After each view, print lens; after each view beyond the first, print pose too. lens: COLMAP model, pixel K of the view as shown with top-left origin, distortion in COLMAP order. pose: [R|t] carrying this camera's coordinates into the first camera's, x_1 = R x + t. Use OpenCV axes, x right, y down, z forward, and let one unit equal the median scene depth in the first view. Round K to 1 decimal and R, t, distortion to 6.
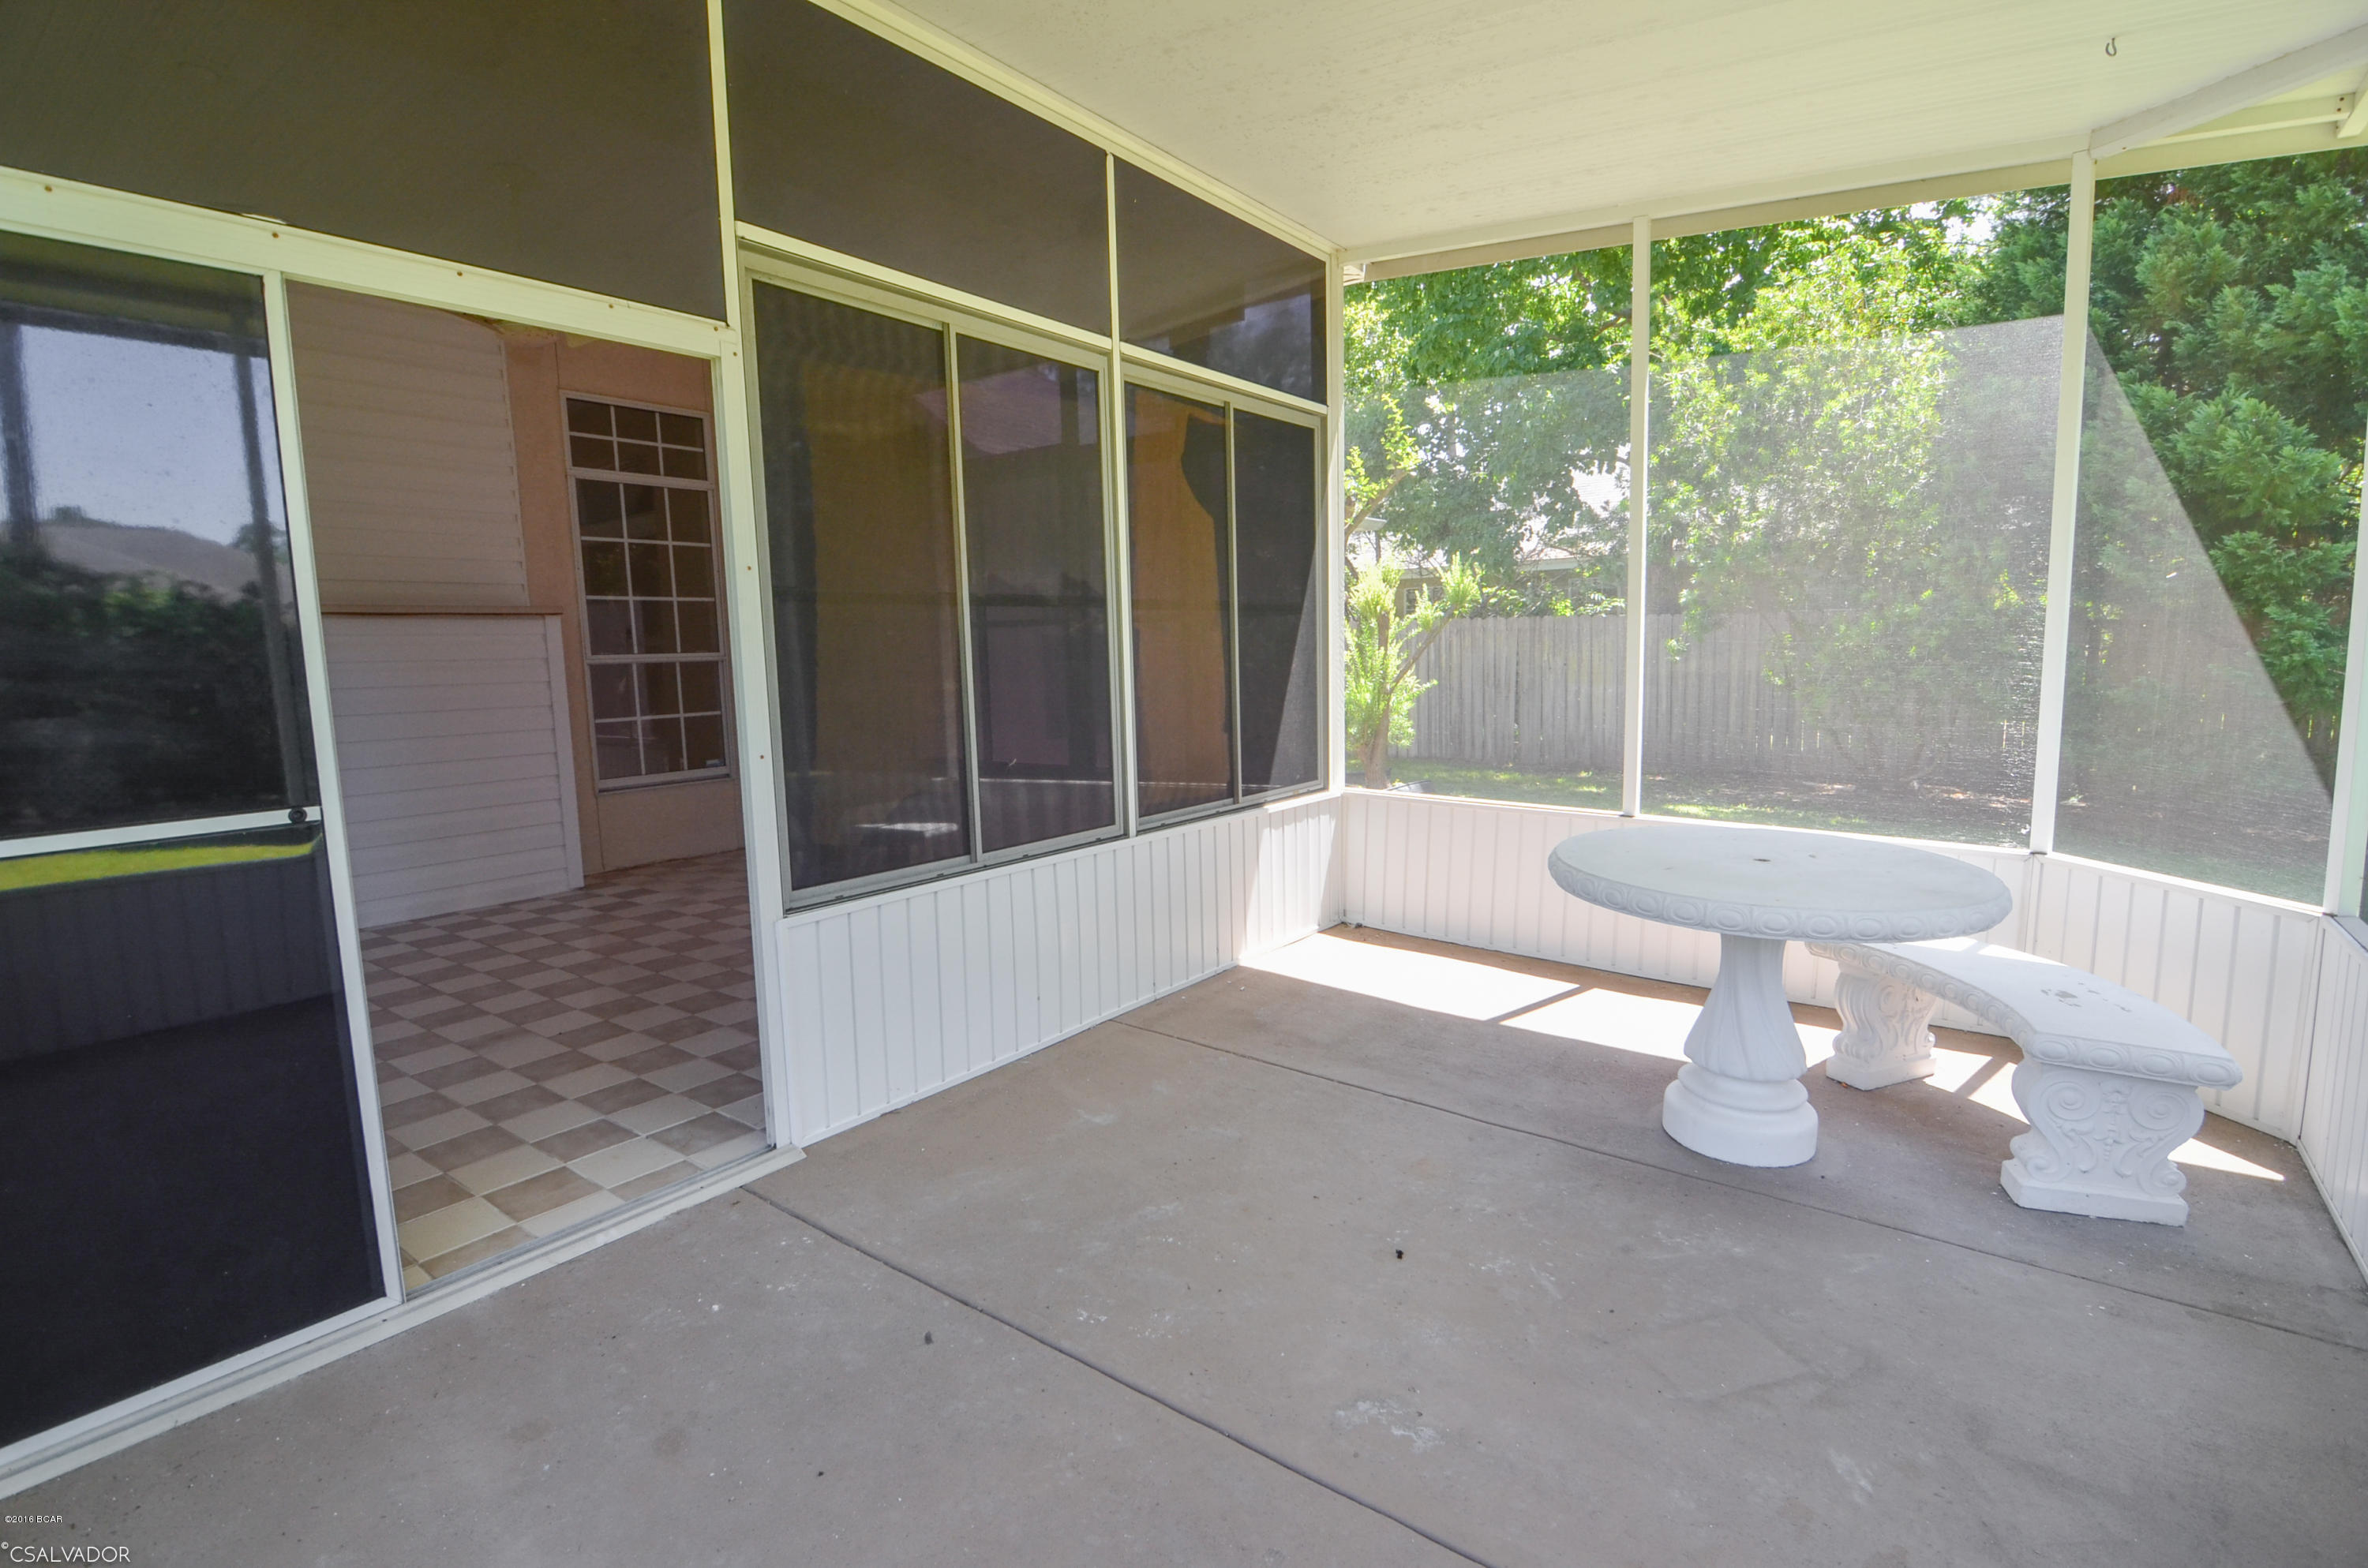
lens RADIAL K [[1128.9, 0, 1179.6], [0, 1128.9, 796.4], [0, 0, 1]] dist [-0.001910, -0.018001]
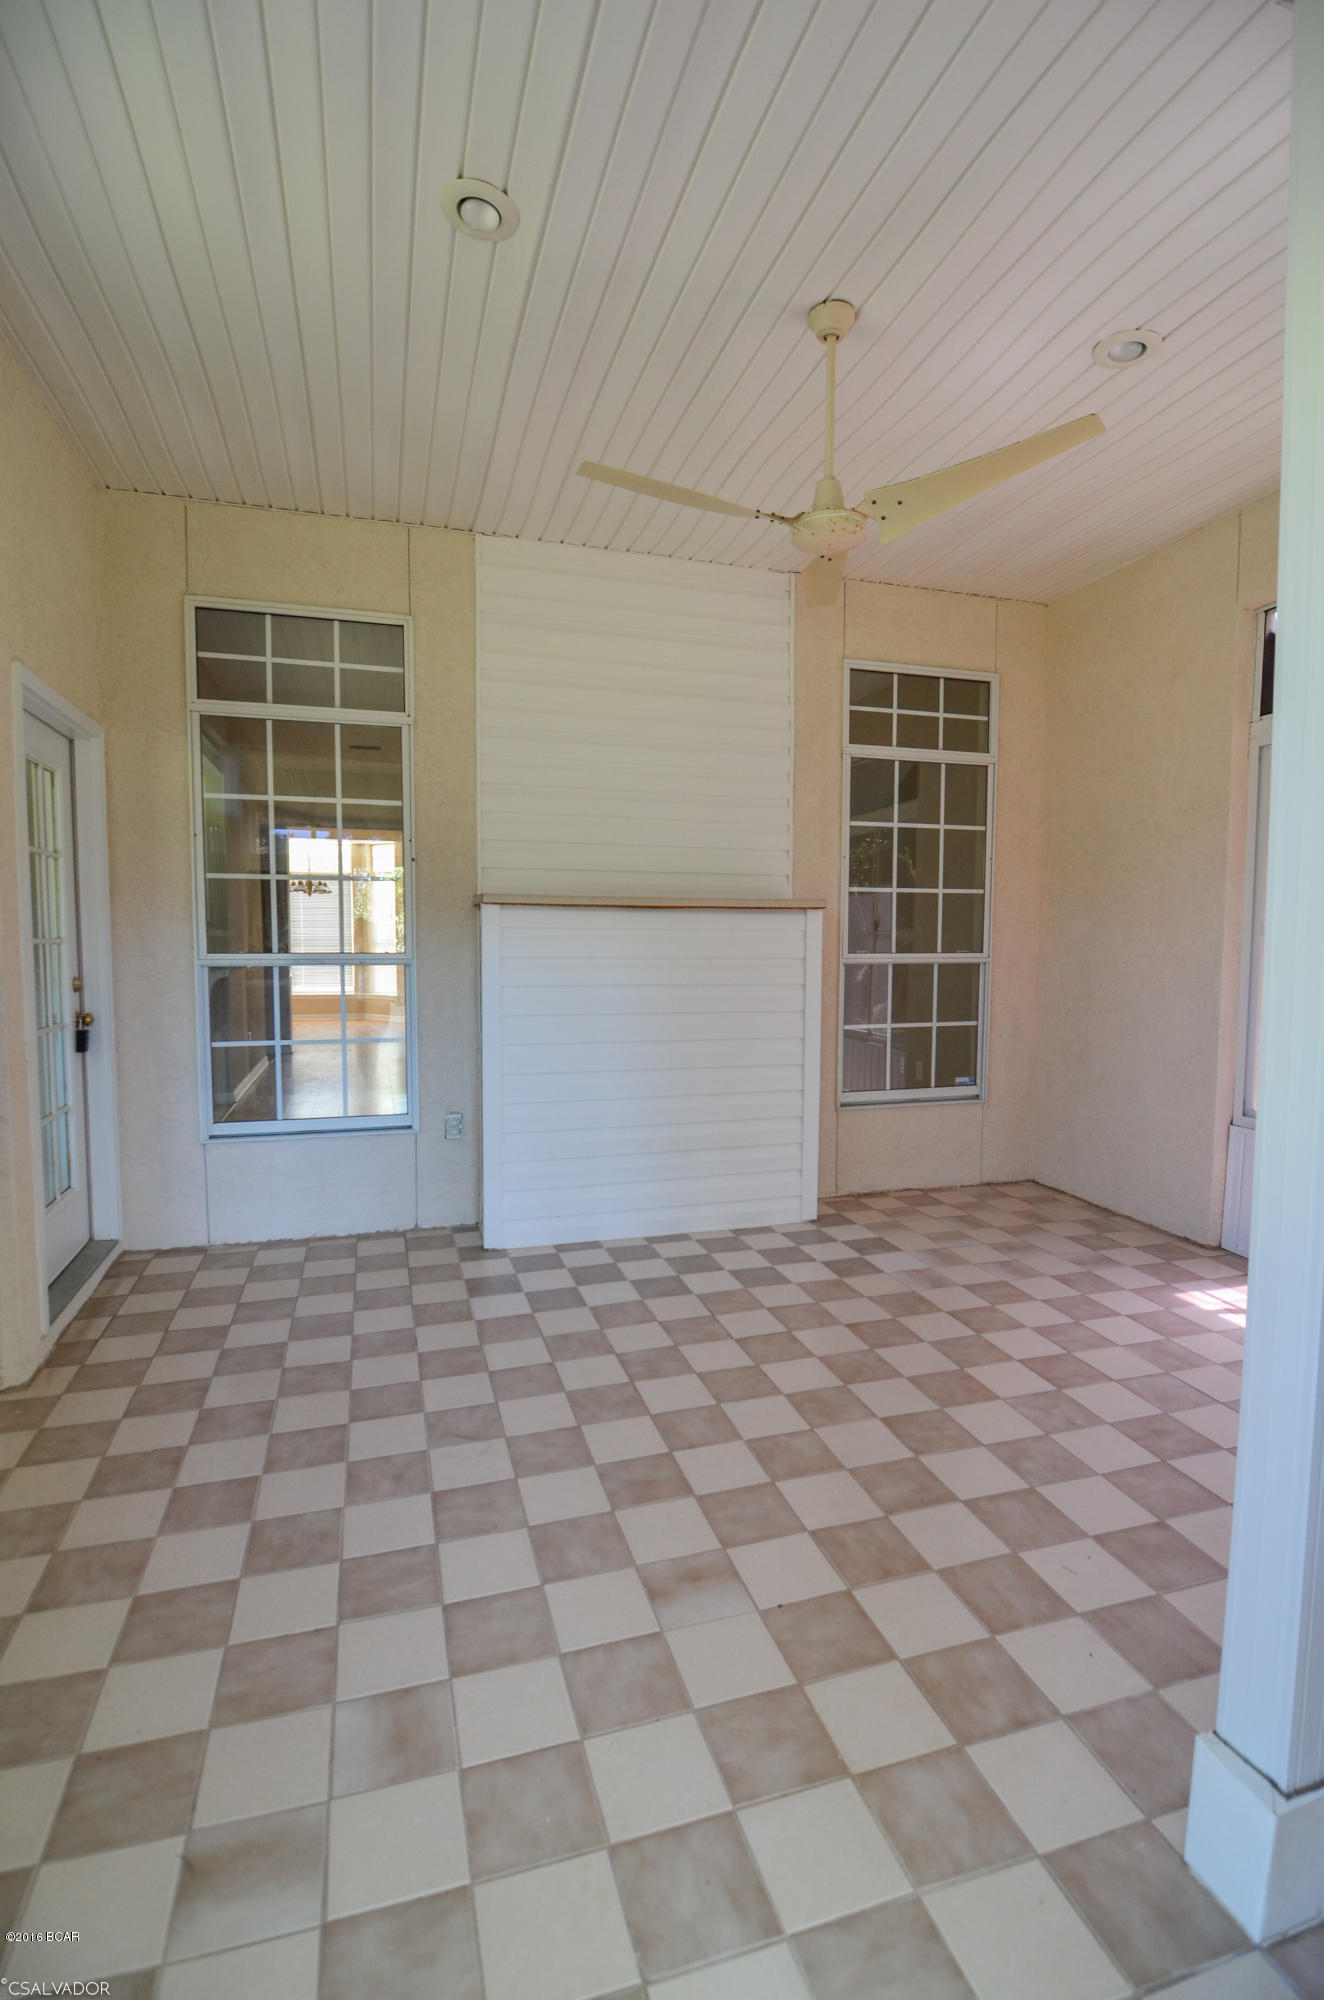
lens RADIAL K [[1008.2, 0, 662.0], [0, 1008.2, 1000.0], [0, 0, 1]] dist [0.000539, -0.014230]
pose [[0.803360, 0.062485, -0.592206, -0.169364], [-0.100518, 0.994439, -0.031434, -0.050197], [0.586948, 0.084780, 0.805173, 0.281129]]
